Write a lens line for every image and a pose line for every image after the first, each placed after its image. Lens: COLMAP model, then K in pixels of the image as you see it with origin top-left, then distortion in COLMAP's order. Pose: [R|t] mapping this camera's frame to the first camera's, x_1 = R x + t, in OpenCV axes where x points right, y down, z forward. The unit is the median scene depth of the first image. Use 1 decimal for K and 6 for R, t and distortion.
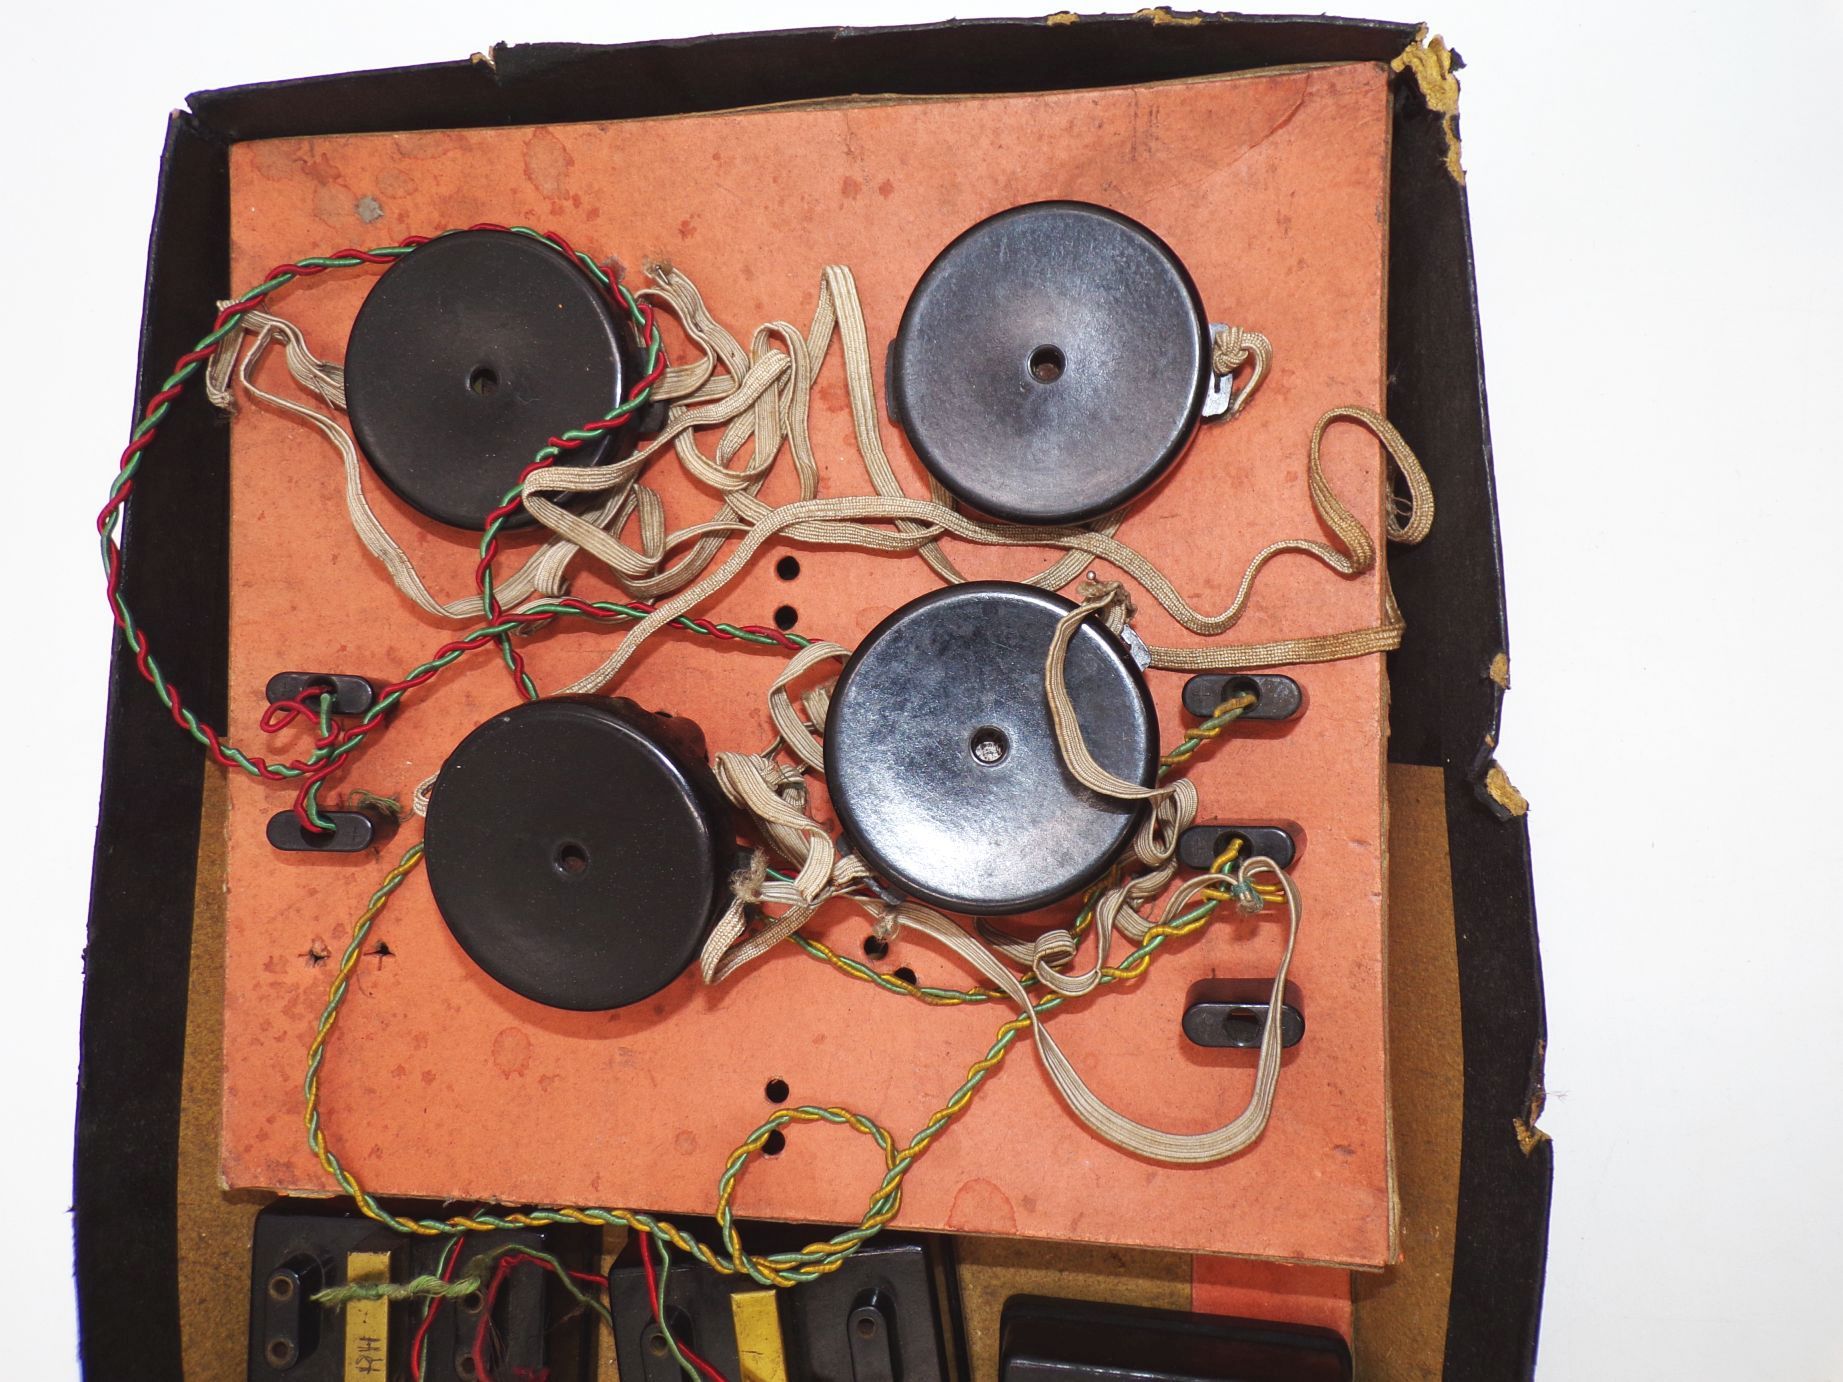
lens RADIAL K [[1317.0, 0, 921.5], [0, 1317.0, 691.0], [0, 0, 1]] dist [0.021567, 0.003890]
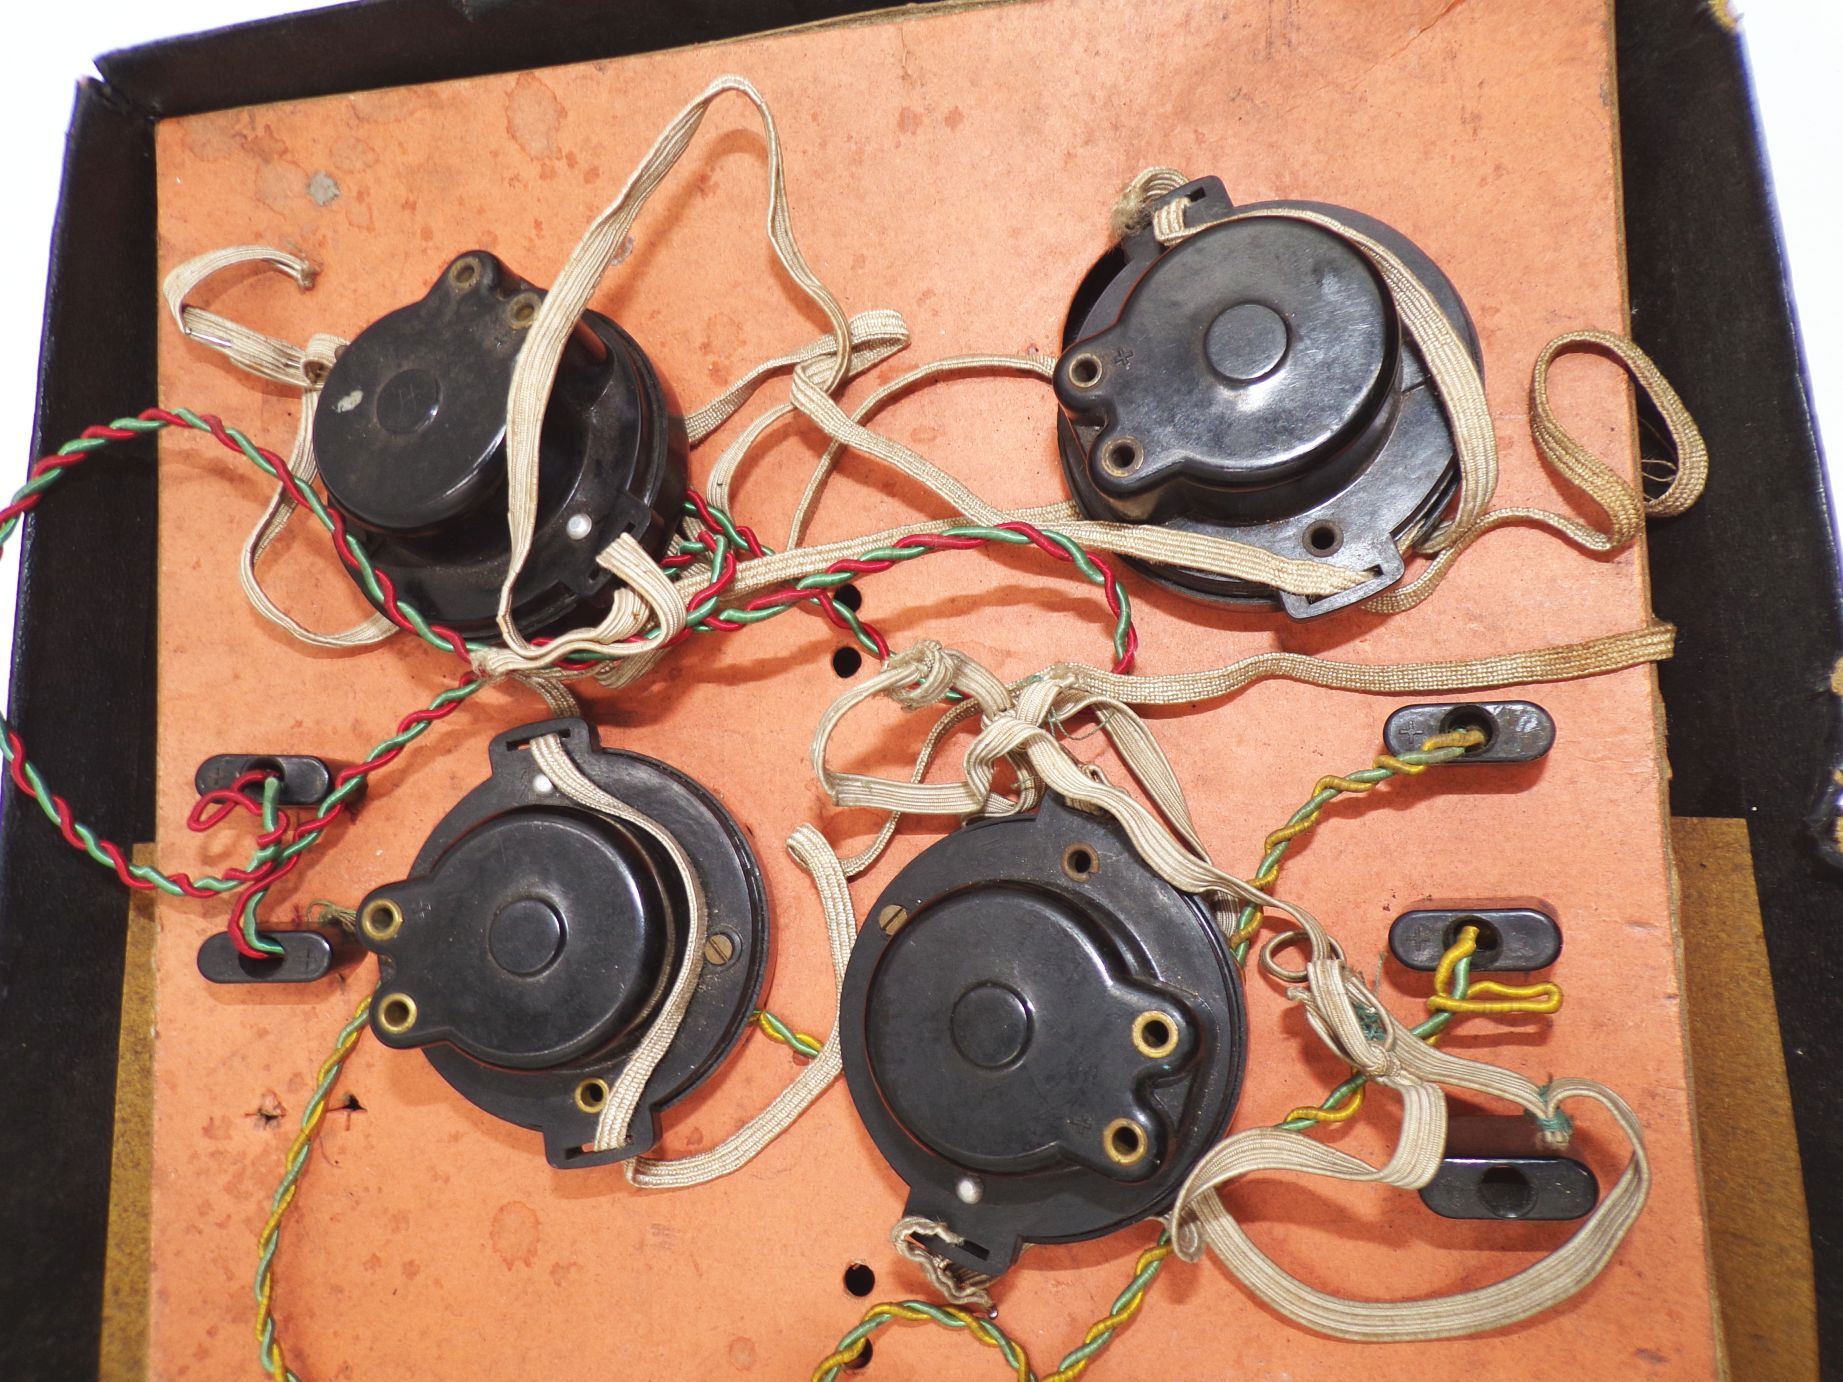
lens RADIAL K [[1317.0, 0, 921.5], [0, 1317.0, 691.0], [0, 0, 1]] dist [0.021567, 0.003890]
pose [[0.998697, -0.041935, -0.029076, -0.036157], [0.040148, 0.997418, -0.059547, 0.011202], [0.031498, 0.058302, 0.997802, 0.215185]]
